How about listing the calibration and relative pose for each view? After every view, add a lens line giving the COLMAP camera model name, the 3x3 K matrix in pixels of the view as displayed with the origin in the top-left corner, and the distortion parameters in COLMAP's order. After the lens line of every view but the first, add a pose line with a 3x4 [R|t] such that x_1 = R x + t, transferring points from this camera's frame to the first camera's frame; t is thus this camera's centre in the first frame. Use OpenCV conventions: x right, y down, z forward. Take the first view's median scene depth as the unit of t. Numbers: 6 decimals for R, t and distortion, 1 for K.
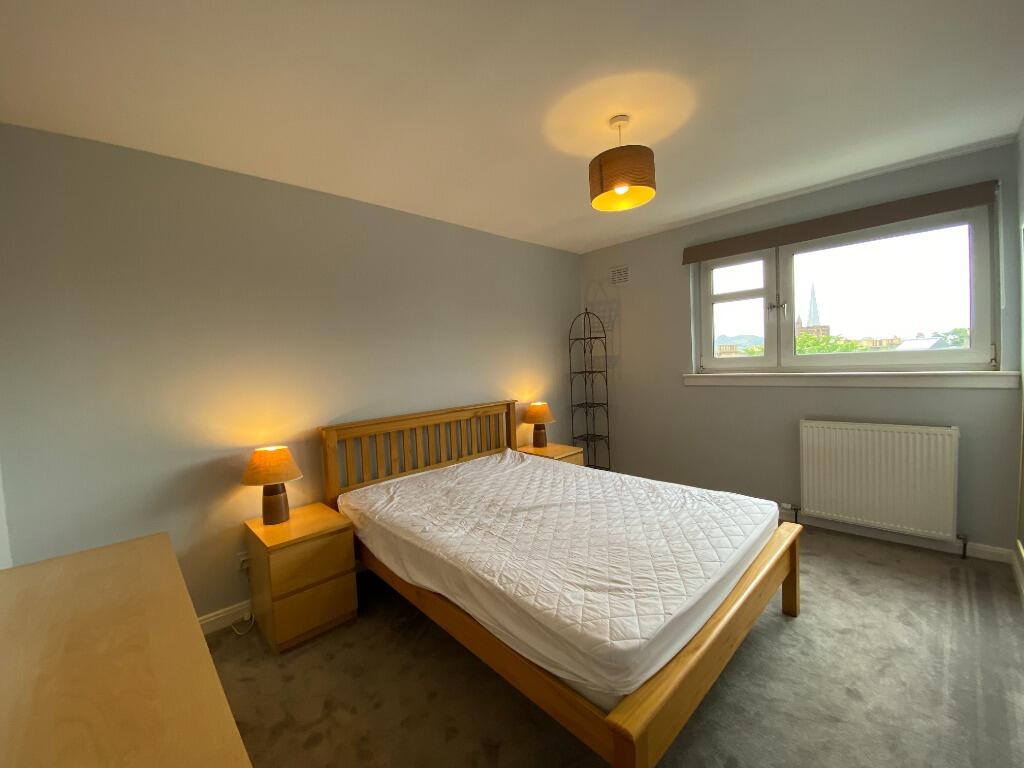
lens RADIAL K [[414.1, 0, 512.0], [0, 414.1, 384.0], [0, 0, 1]] dist [-0.000451, -0.000317]
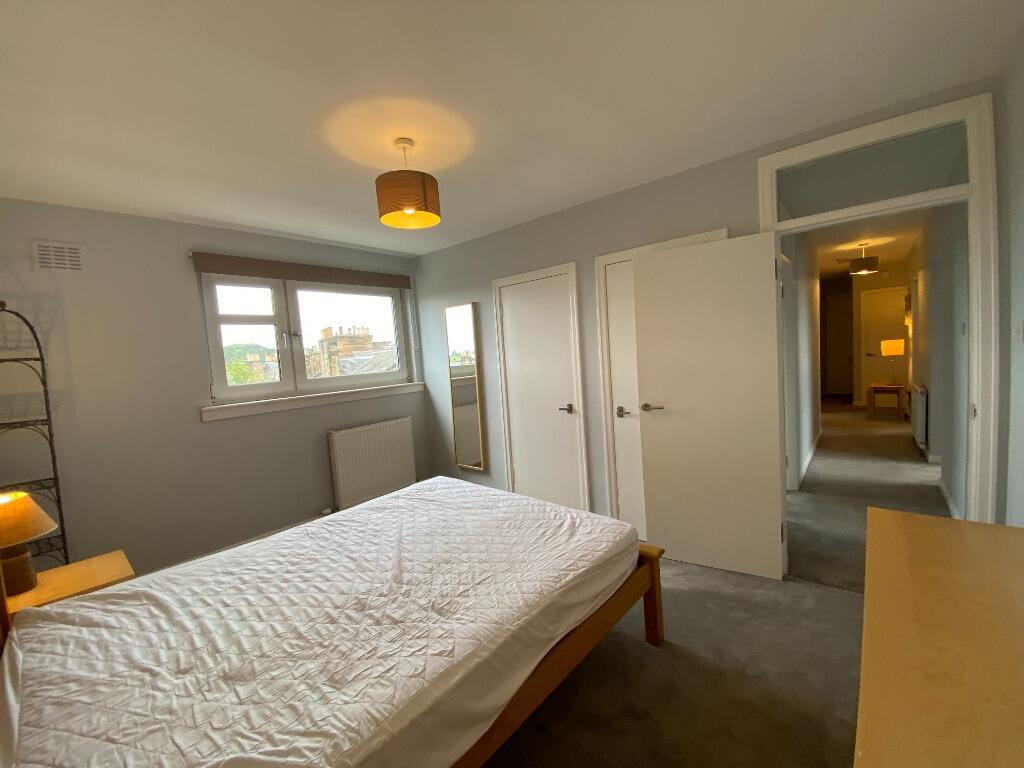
lens RADIAL K [[414.1, 0, 512.0], [0, 414.1, 384.0], [0, 0, 1]] dist [-0.000451, -0.000317]
pose [[-0.095642, -0.025609, 0.995086, -0.535089], [0.127229, 0.991155, 0.037737, -0.030391], [-0.987251, 0.130213, -0.091538, 0.600557]]
